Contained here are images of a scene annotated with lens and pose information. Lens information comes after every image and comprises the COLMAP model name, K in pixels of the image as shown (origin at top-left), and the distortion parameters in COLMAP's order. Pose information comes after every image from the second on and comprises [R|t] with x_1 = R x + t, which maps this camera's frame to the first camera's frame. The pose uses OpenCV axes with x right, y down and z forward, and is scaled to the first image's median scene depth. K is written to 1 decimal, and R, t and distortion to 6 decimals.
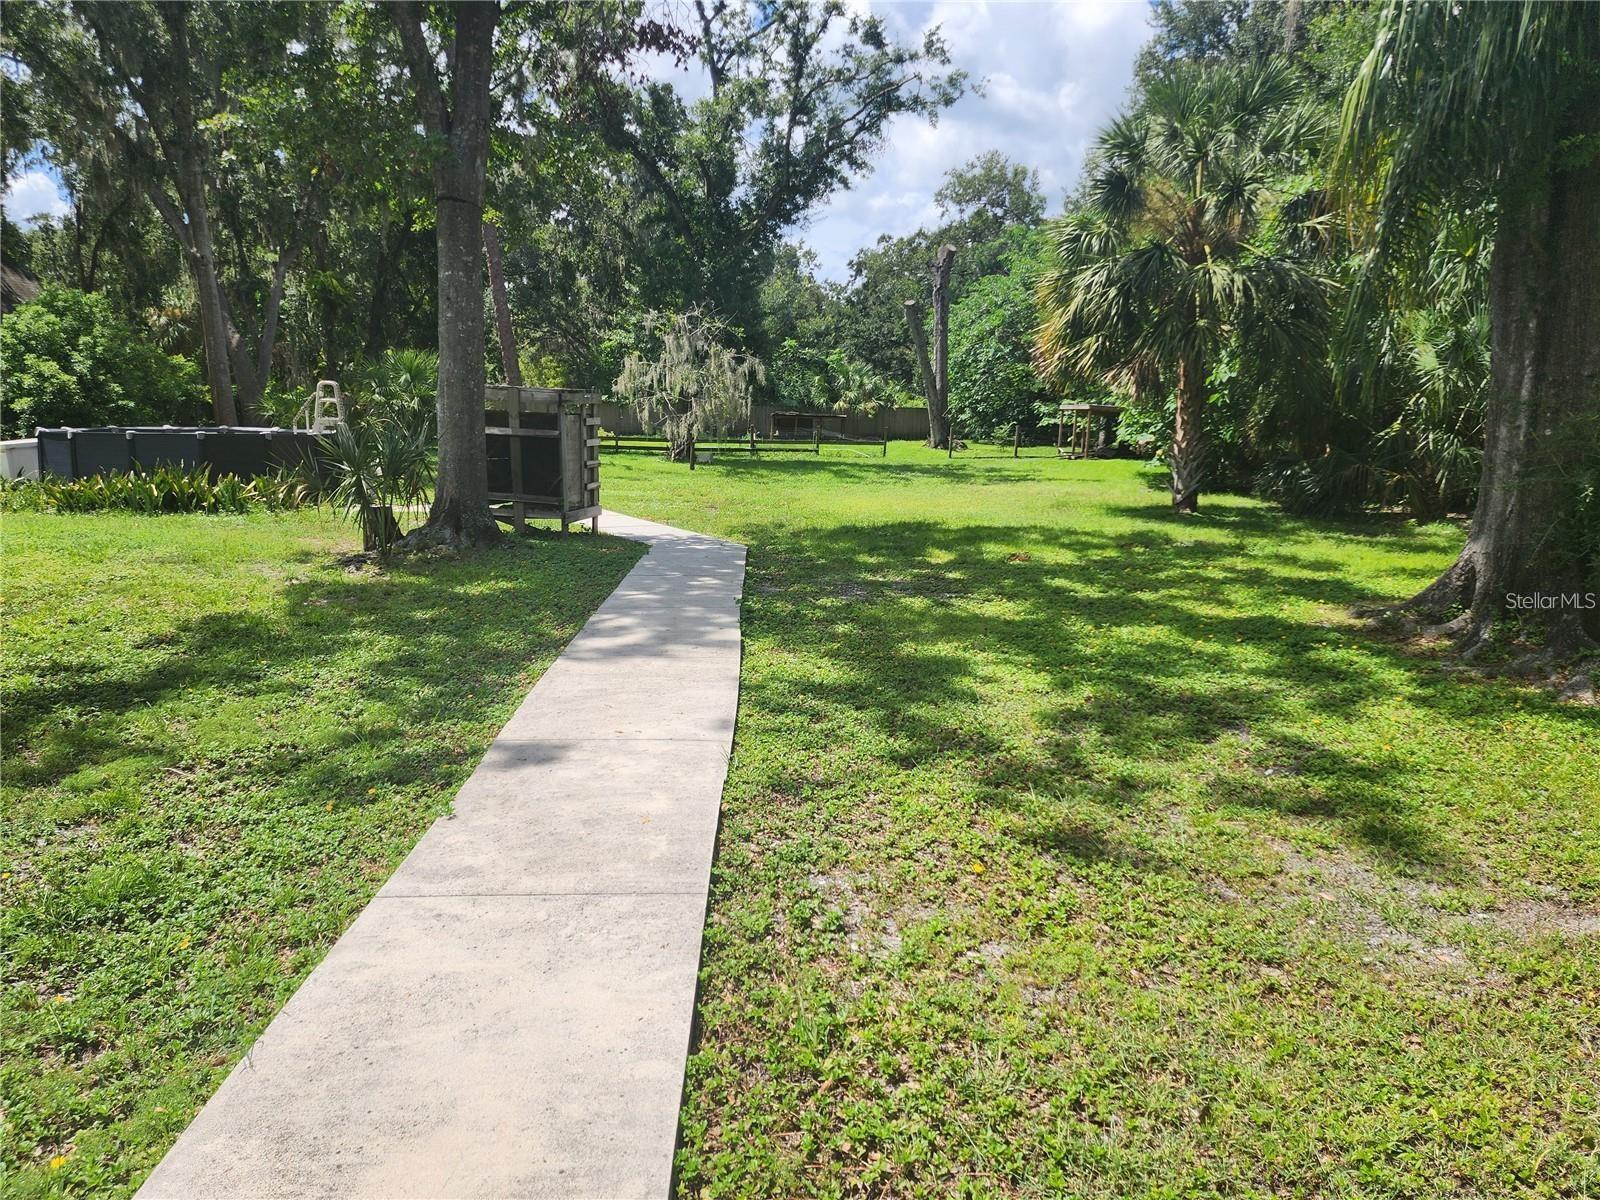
lens RADIAL K [[1061.1, 0, 800.0], [0, 1061.1, 600.0], [0, 0, 1]] dist [0.078062, -0.065809]
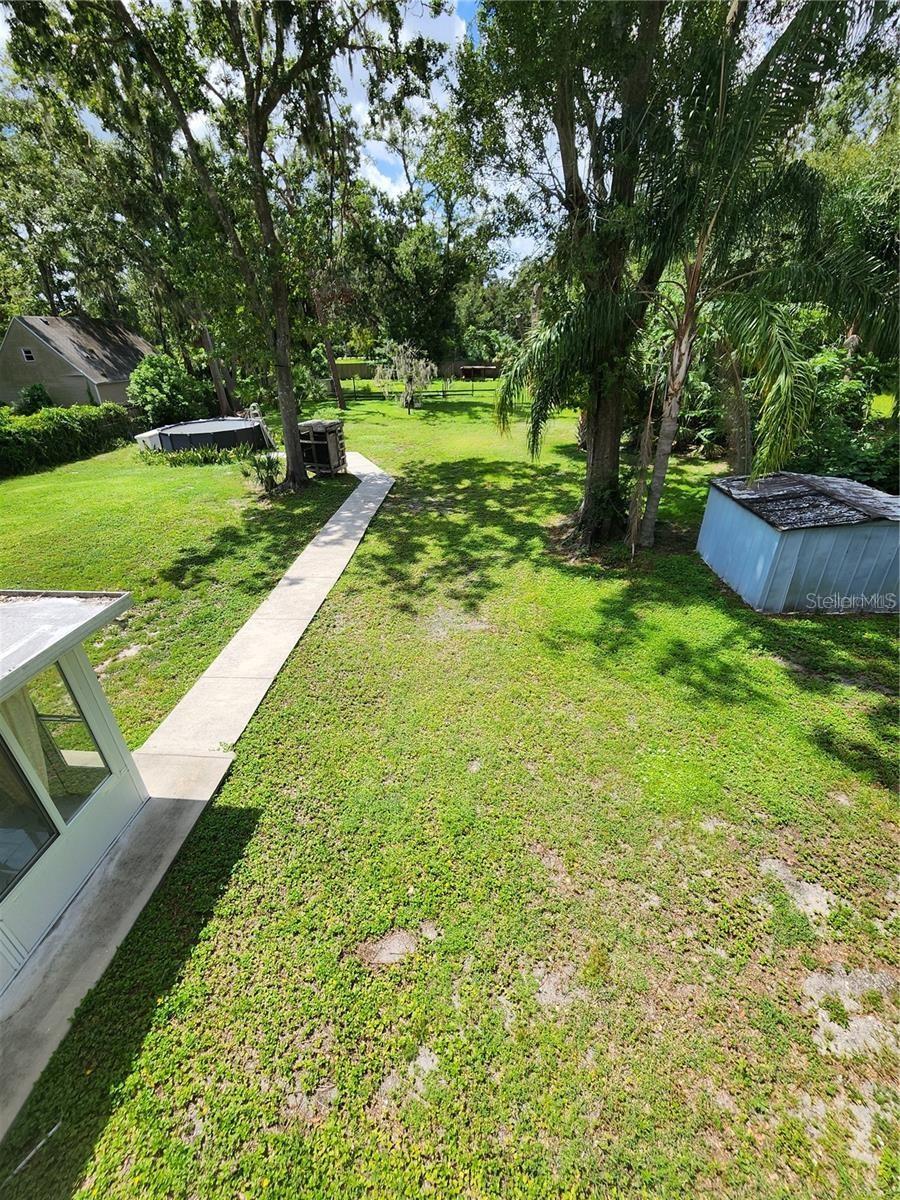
lens RADIAL K [[494.0, 0, 449.1], [0, 494.0, 593.1], [0, 0, 1]] dist [-0.001028, -0.000128]
pose [[0.994609, 0.005822, -0.103532, 0.275547], [0.025246, 0.954786, 0.296220, -0.186378], [0.100576, -0.297237, 0.949492, -0.403314]]
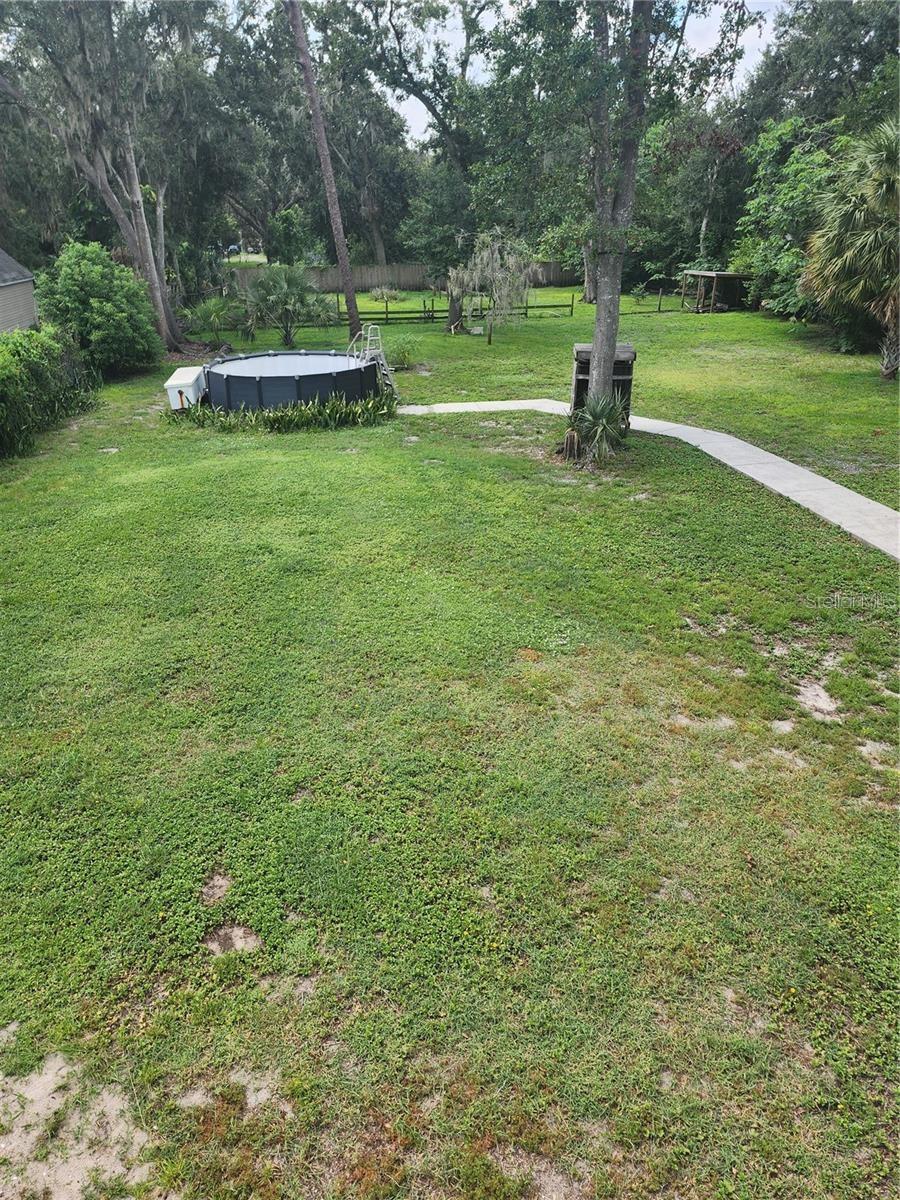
lens RADIAL K [[801.9, 0, 444.9], [0, 801.9, 598.9], [0, 0, 1]] dist [0.059481, -0.069835]
pose [[0.990538, -0.085549, 0.107315, -0.853008], [0.055994, 0.965820, 0.253092, -0.189164], [-0.125298, -0.244688, 0.961472, -0.399385]]
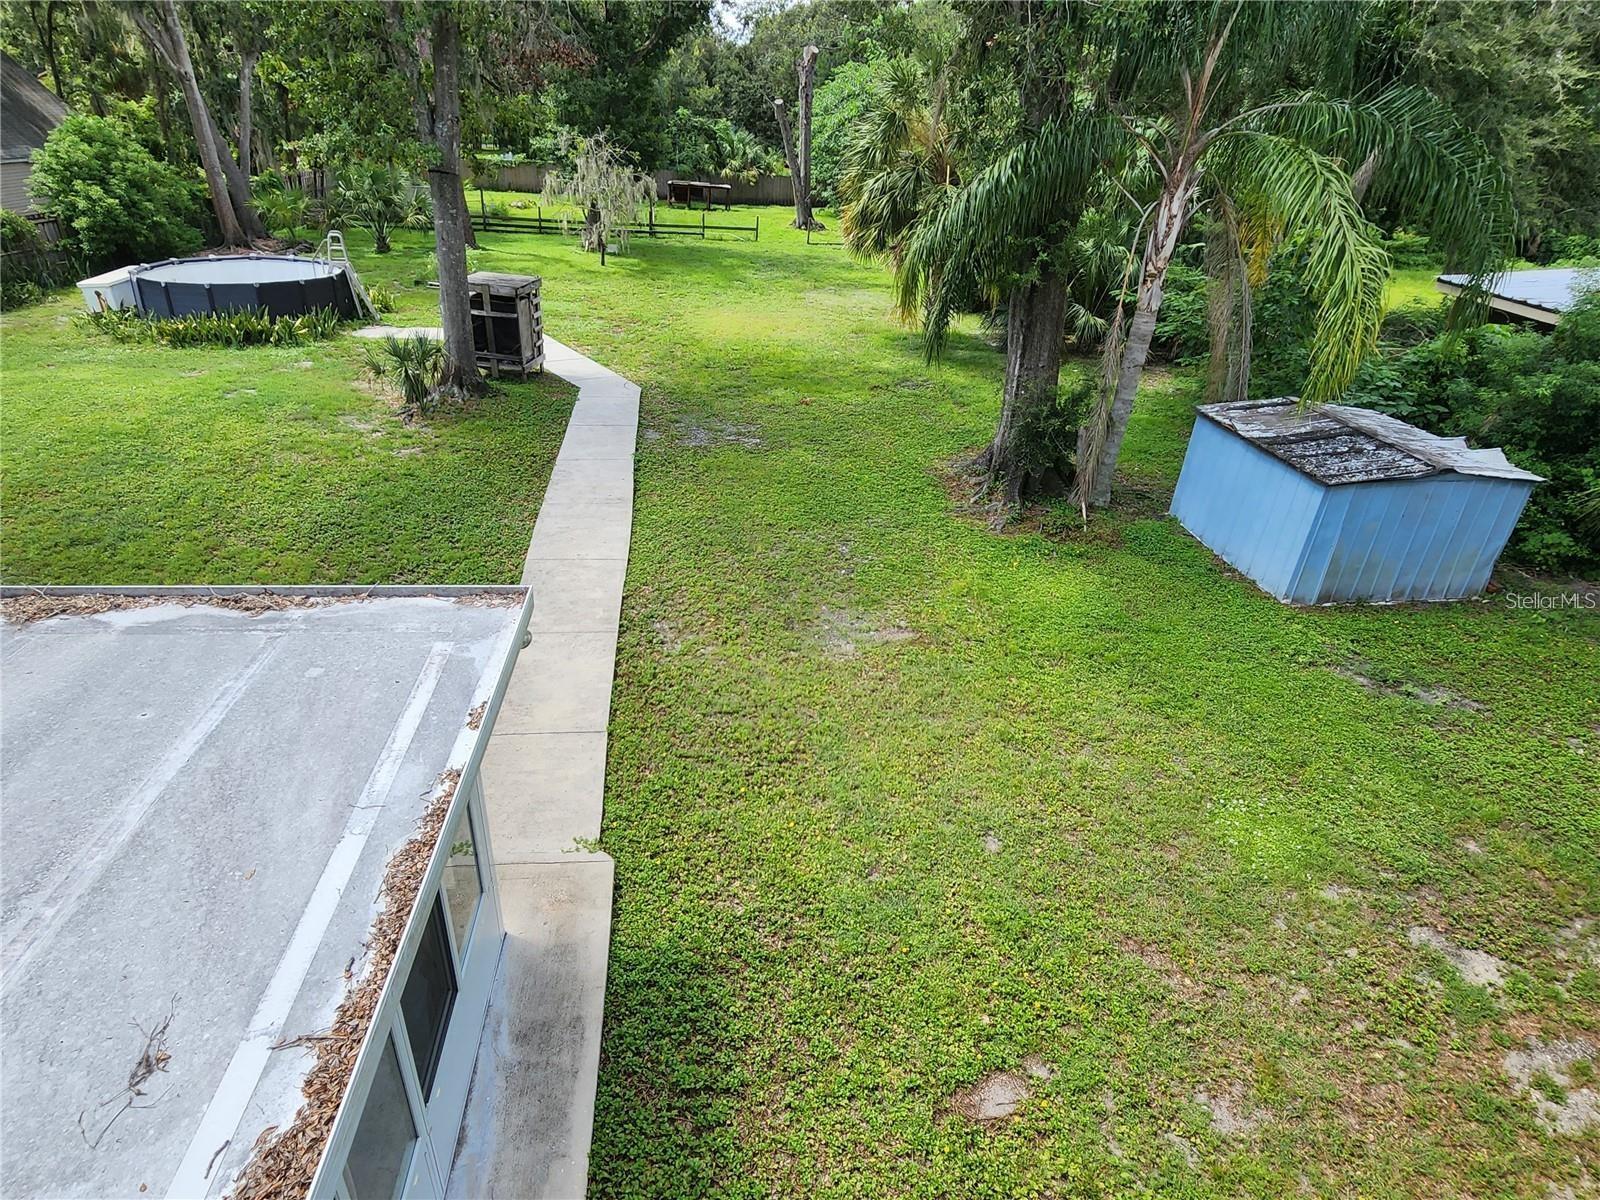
lens RADIAL K [[878.1, 0, 794.5], [0, 878.1, 602.6], [0, 0, 1]] dist [-0.004743, 0.001125]
pose [[0.994980, -0.011839, 0.099370, 0.056673], [-0.020208, 0.948749, 0.315383, -0.205400], [-0.098011, -0.315807, 0.943748, -0.468963]]
